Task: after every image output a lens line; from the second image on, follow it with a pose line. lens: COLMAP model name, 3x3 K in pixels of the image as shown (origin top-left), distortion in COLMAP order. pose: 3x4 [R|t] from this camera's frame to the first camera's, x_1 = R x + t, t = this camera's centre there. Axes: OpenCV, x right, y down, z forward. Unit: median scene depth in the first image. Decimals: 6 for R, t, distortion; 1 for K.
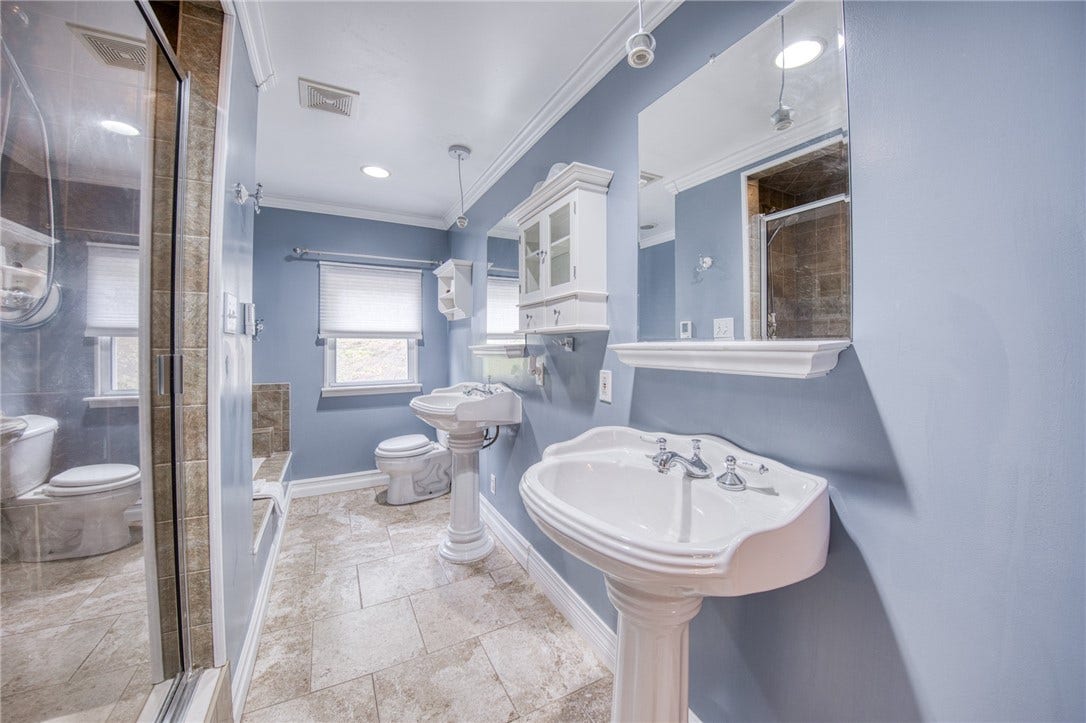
lens RADIAL K [[384.9, 0, 542.0], [0, 384.9, 348.3], [0, 0, 1]] dist [-0.000589, -0.022494]
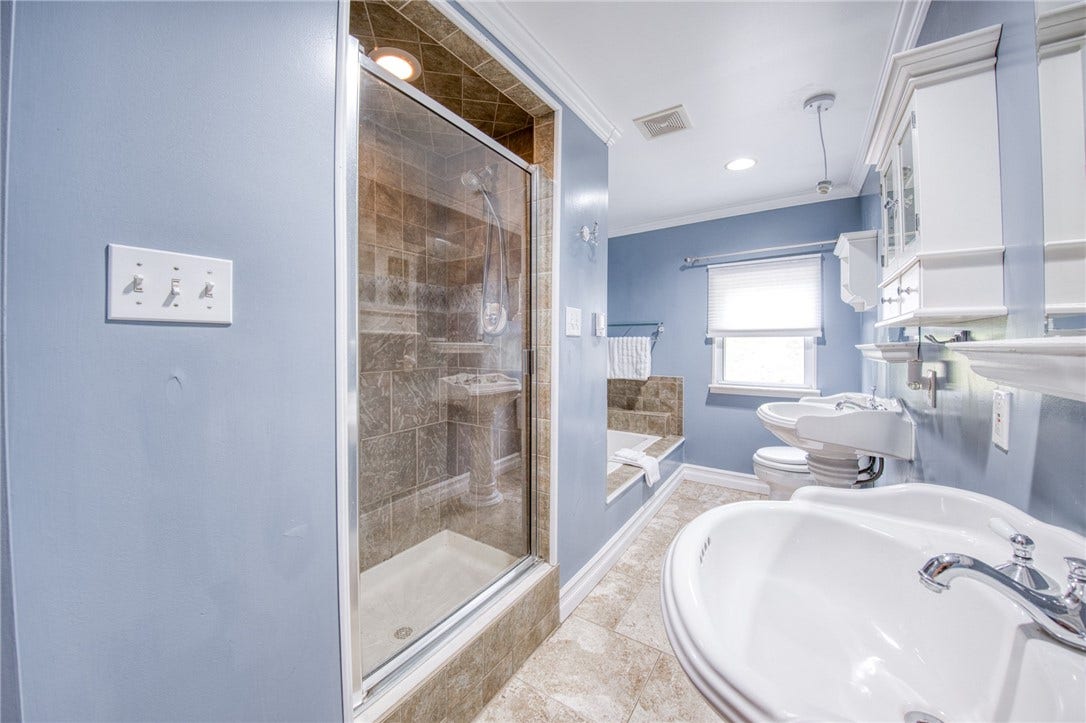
lens RADIAL K [[384.9, 0, 542.0], [0, 384.9, 348.3], [0, 0, 1]] dist [-0.000589, -0.022494]
pose [[0.452086, 0.008421, -0.891935, 0.177589], [-0.006517, 0.999960, 0.006138, 0.000098], [0.891950, 0.003038, 0.452123, 0.108273]]
